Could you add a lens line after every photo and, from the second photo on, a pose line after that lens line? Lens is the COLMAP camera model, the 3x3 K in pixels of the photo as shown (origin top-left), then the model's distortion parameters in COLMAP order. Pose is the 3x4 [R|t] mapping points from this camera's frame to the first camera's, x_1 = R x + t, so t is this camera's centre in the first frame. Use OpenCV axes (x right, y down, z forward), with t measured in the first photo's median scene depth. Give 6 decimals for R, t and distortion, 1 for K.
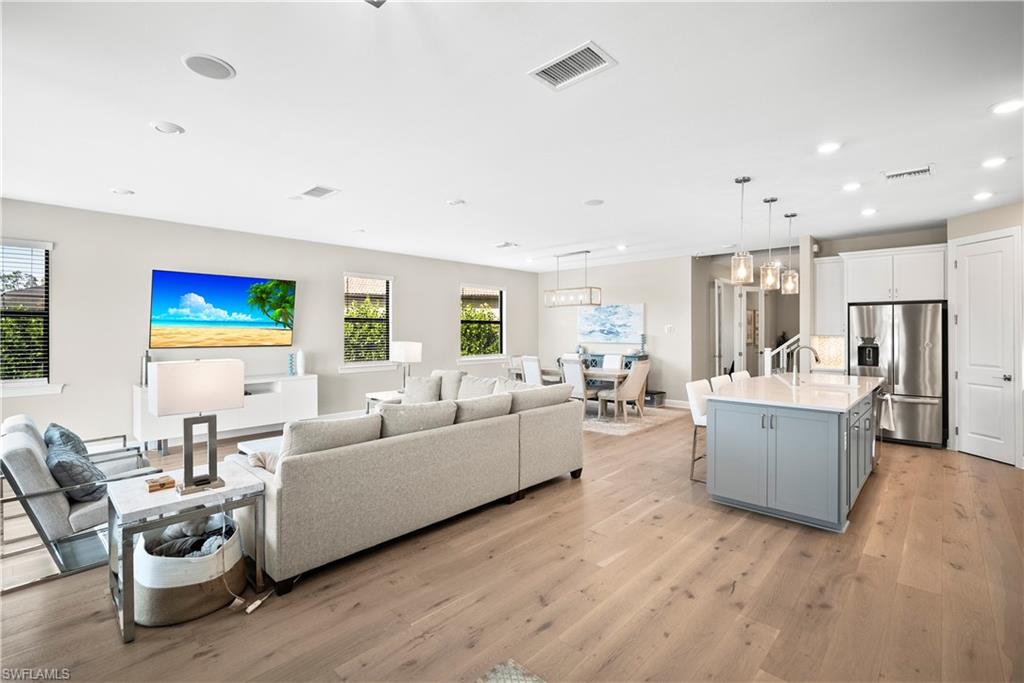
lens RADIAL K [[461.3, 0, 513.8], [0, 461.3, 325.4], [0, 0, 1]] dist [-0.009949, 0.001095]
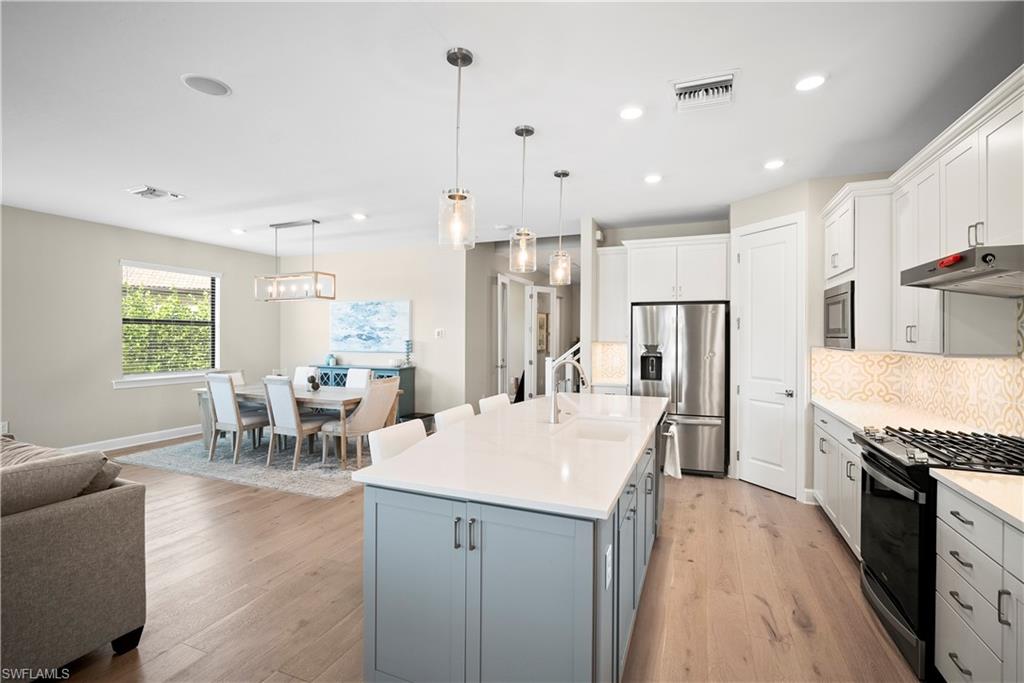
lens RADIAL K [[460.7, 0, 514.9], [0, 460.7, 334.6], [0, 0, 1]] dist [-0.010941, 0.000710]
pose [[0.932788, 0.004170, 0.360401, 0.239620], [-0.007407, 0.999944, 0.007601, 0.003746], [-0.360349, -0.009759, 0.932766, 0.309117]]
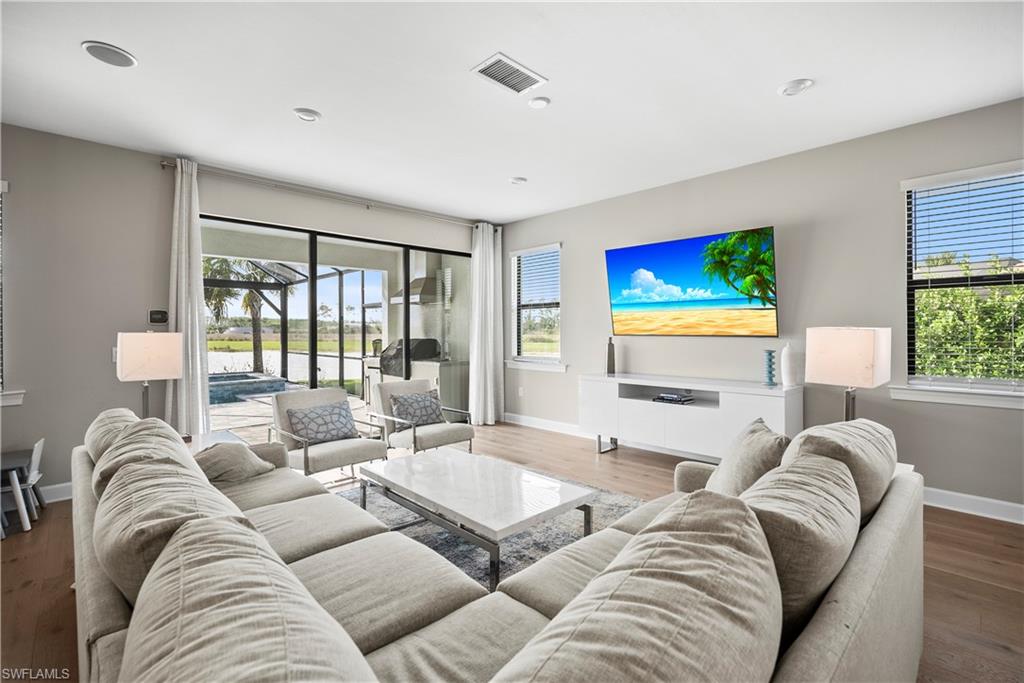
lens RADIAL K [[461.3, 0, 513.8], [0, 461.3, 325.4], [0, 0, 1]] dist [-0.009949, 0.001095]
pose [[-0.052901, -0.011088, -0.998538, 0.128497], [0.014996, 0.999817, -0.011897, 0.034139], [0.998487, -0.015603, -0.052725, 0.733705]]
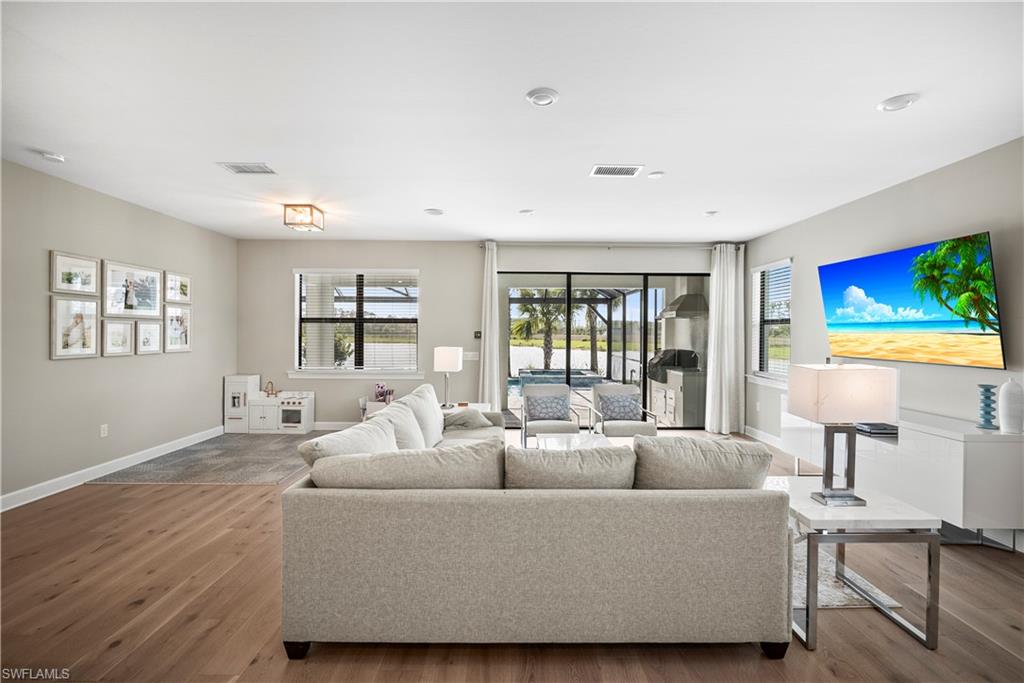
lens RADIAL K [[456.2, 0, 512.8], [0, 456.2, 336.3], [0, 0, 1]] dist [-0.009462, 0.001037]
pose [[-0.727764, 0.000889, -0.685827, 0.204859], [0.001284, 0.999999, -0.000066, 0.010881], [0.685826, -0.000928, -0.727765, 1.050248]]
